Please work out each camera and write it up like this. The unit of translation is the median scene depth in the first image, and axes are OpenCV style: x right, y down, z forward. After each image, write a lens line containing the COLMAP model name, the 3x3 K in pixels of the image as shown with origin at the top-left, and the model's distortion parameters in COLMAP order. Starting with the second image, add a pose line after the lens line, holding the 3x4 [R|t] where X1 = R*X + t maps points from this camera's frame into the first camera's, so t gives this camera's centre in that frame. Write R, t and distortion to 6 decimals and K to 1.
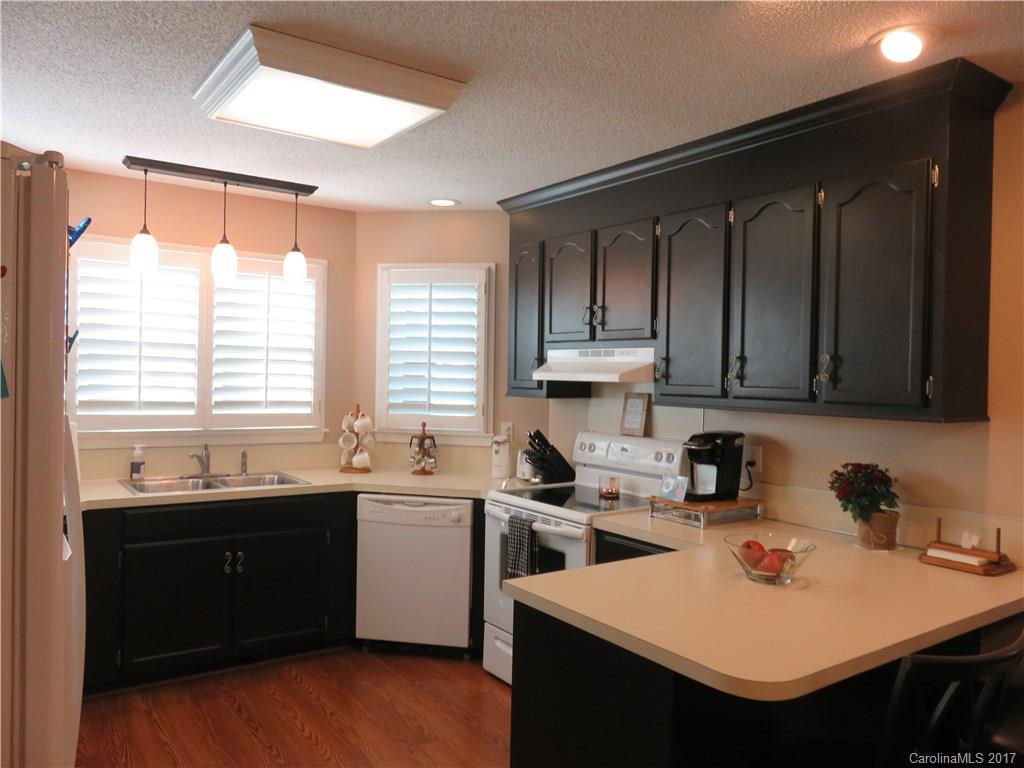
lens RADIAL K [[760.1, 0, 512.0], [0, 760.1, 382.4], [0, 0, 1]] dist [-0.008240, -0.000807]
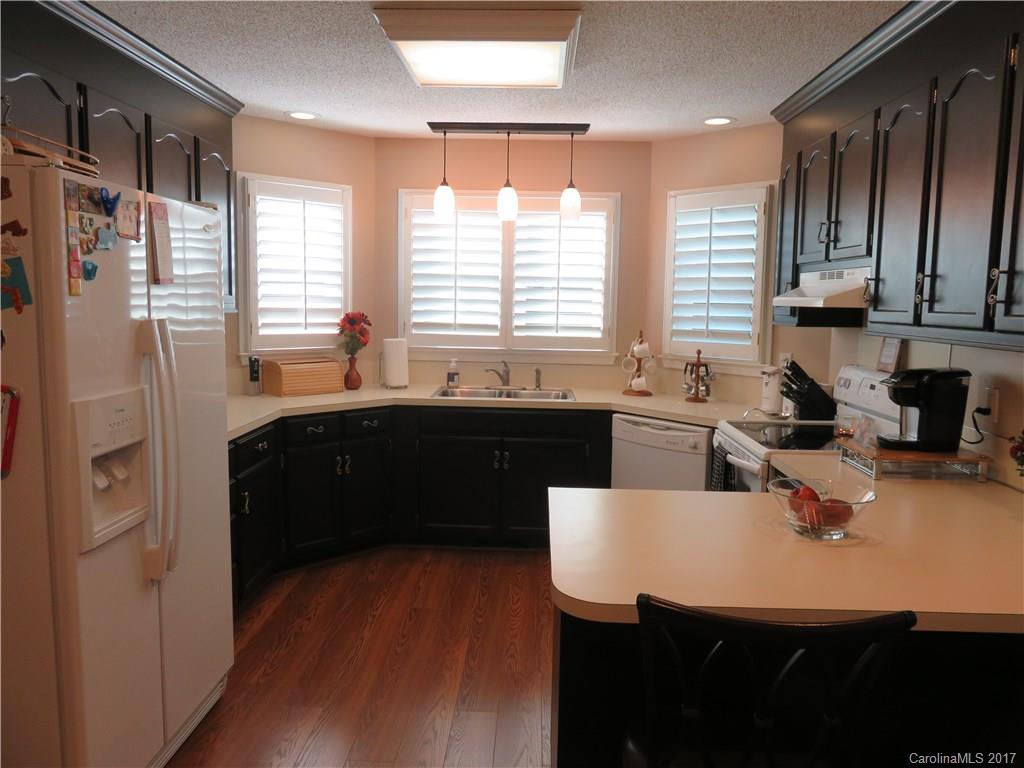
lens RADIAL K [[760.1, 0, 515.4], [0, 760.1, 383.7], [0, 0, 1]] dist [-0.008240, -0.000807]
pose [[0.803789, 0.060185, -0.591862, 0.309398], [-0.006413, 0.995688, 0.092540, 0.006828], [0.594879, -0.070587, 0.800710, 0.060853]]
